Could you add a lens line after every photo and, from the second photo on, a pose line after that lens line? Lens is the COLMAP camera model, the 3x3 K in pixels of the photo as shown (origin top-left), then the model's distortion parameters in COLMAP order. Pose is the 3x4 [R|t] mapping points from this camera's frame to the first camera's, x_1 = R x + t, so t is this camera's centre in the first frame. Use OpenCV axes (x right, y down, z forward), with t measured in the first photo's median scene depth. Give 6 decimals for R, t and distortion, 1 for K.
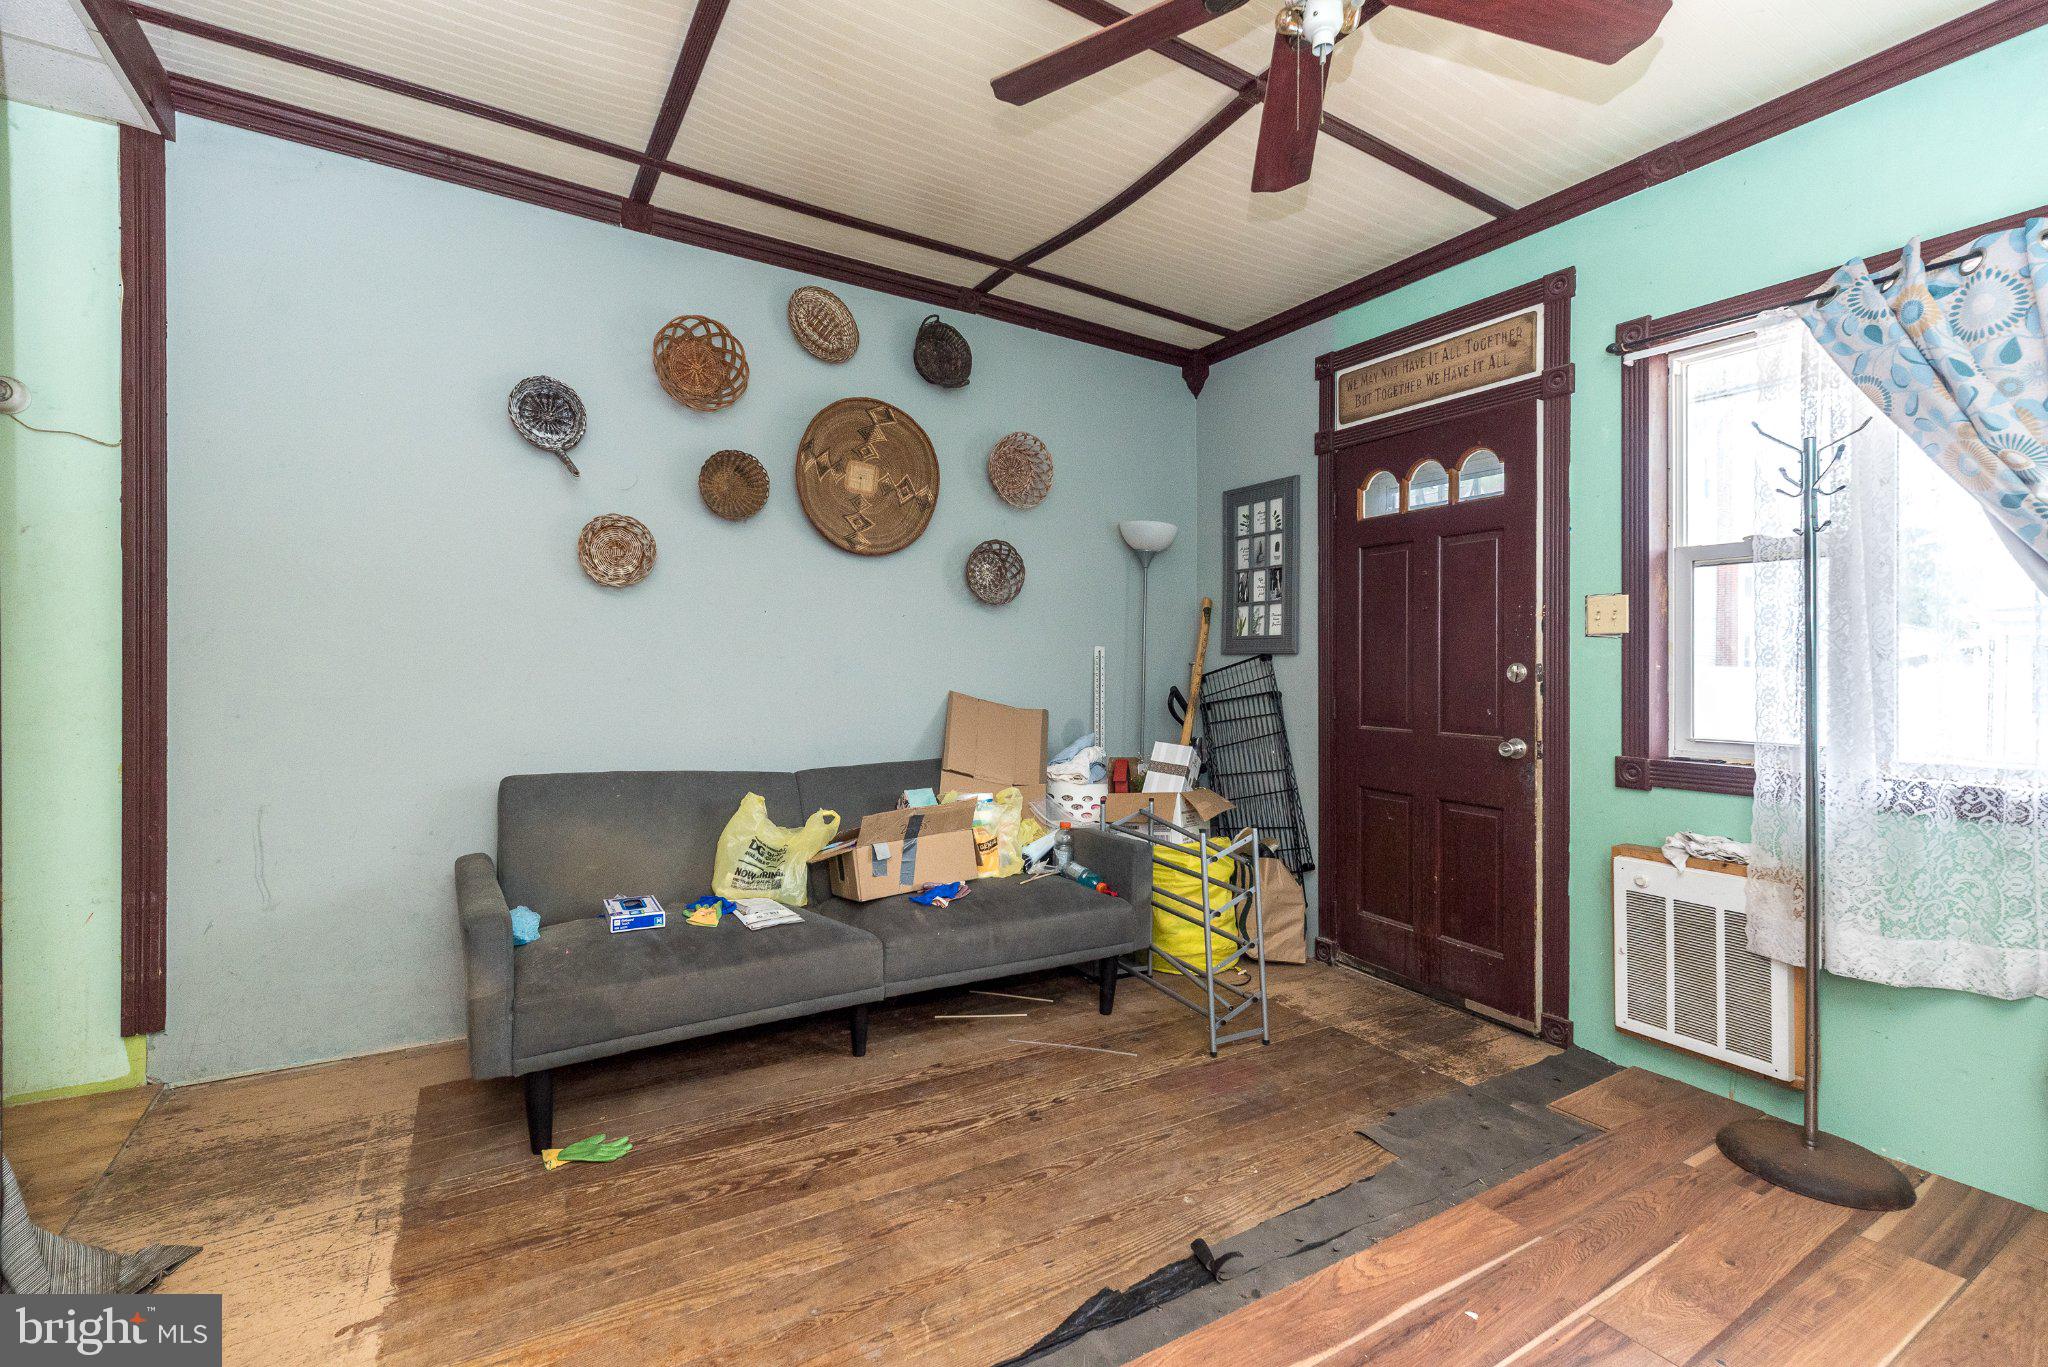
lens RADIAL K [[896.3, 0, 1026.0], [0, 896.3, 695.0], [0, 0, 1]] dist [0.005119, 0.000772]
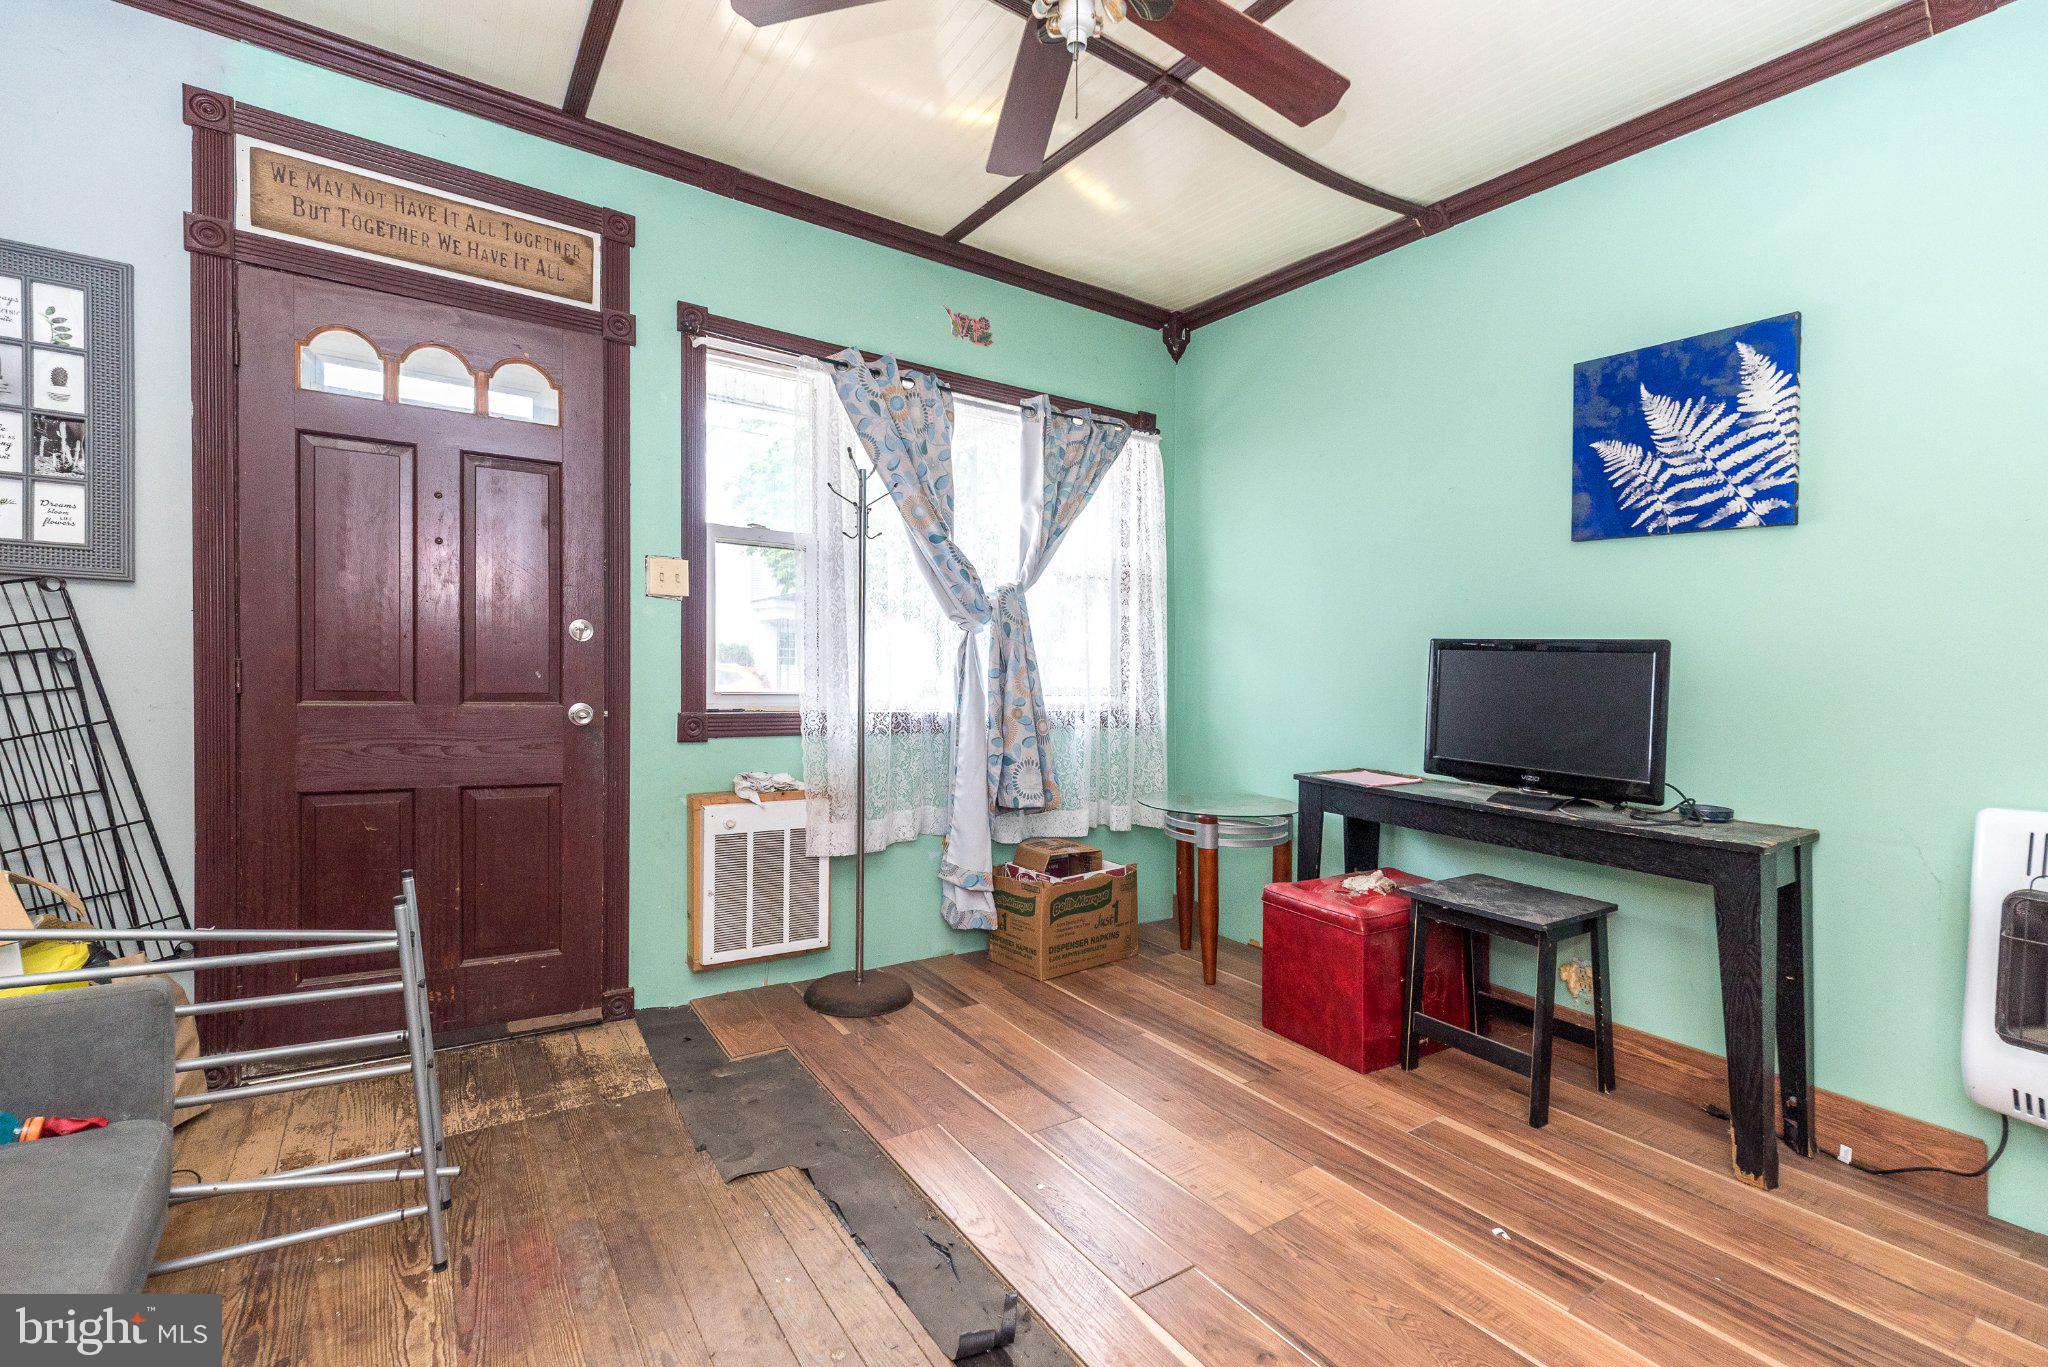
lens RADIAL K [[896.3, 0, 1028.1], [0, 896.3, 645.5], [0, 0, 1]] dist [0.005119, 0.000772]
pose [[-0.045903, -0.001184, 0.998945, -0.413558], [-0.006831, 0.999976, 0.000871, -0.014505], [-0.998923, -0.006783, -0.045910, 0.651987]]
